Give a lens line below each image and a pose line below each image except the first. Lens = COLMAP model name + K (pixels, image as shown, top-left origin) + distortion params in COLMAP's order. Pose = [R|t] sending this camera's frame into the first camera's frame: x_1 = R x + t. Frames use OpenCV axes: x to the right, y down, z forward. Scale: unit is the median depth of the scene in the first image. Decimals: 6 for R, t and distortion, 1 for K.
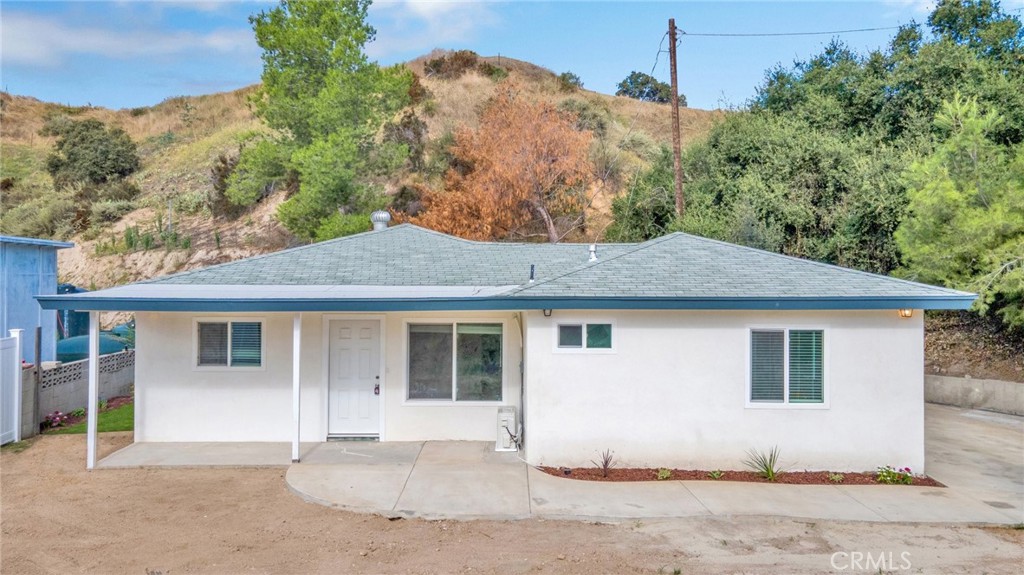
lens RADIAL K [[767.7, 0, 507.4], [0, 767.7, 283.3], [0, 0, 1]] dist [0.046468, 0.006139]
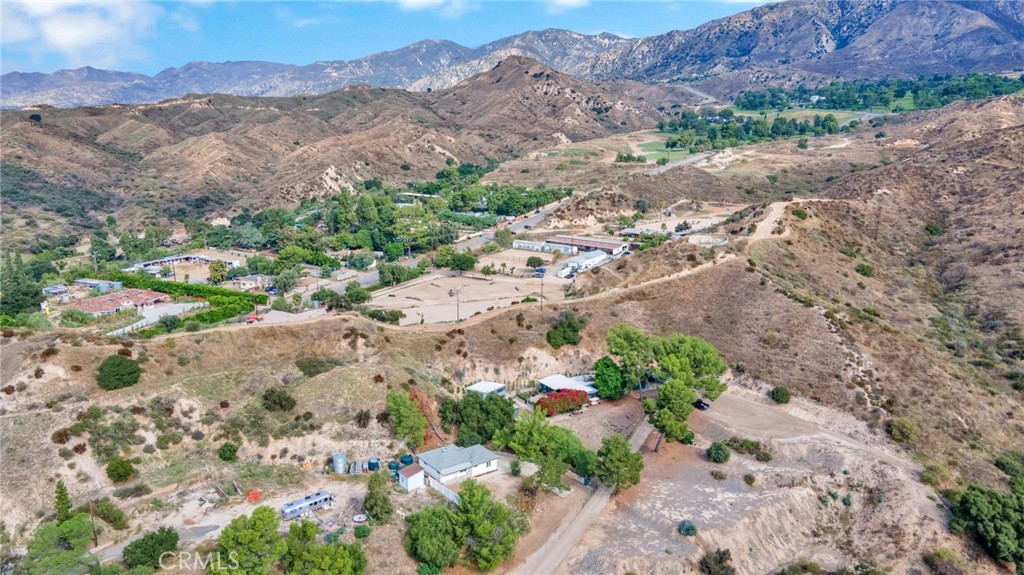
lens RADIAL K [[767.7, 0, 517.0], [0, 767.7, 289.1], [0, 0, 1]] dist [0.046468, 0.006139]
pose [[0.807916, -0.131551, 0.574427, -2.285138], [-0.007480, 0.972397, 0.233212, -2.093968], [-0.589250, -0.192713, 0.784631, -3.224247]]
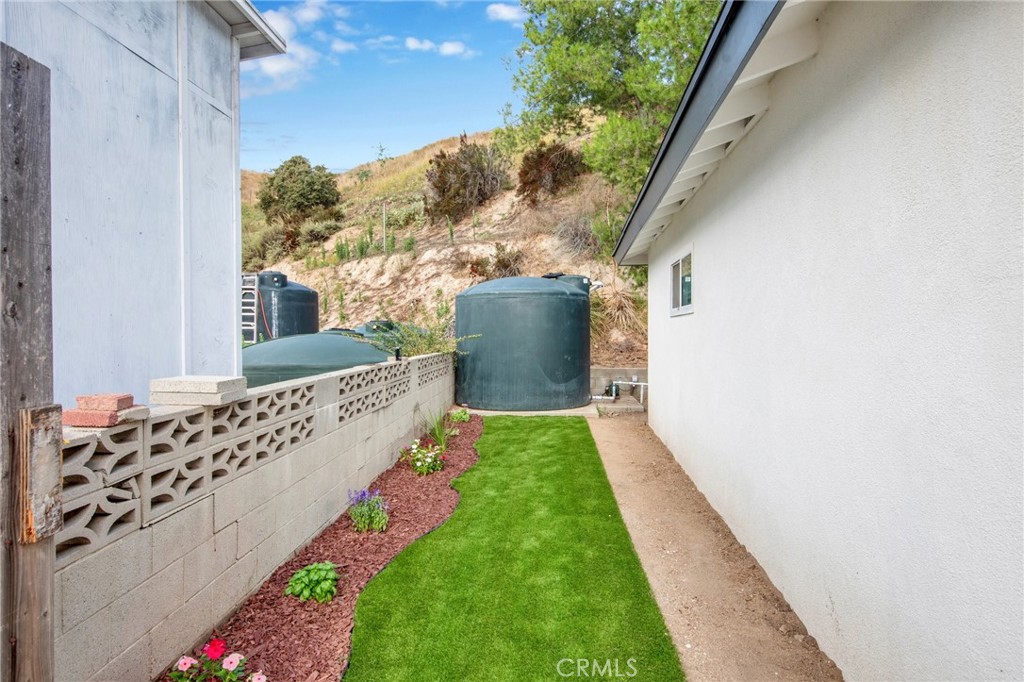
lens RADIAL K [[567.1, 0, 511.4], [0, 567.1, 346.0], [0, 0, 1]] dist [0.004319, 0.000446]
pose [[0.991961, -0.000749, -0.126543, -0.218945], [0.003615, 0.999742, 0.022422, 0.040762], [0.126493, -0.022699, 0.991708, 0.391540]]
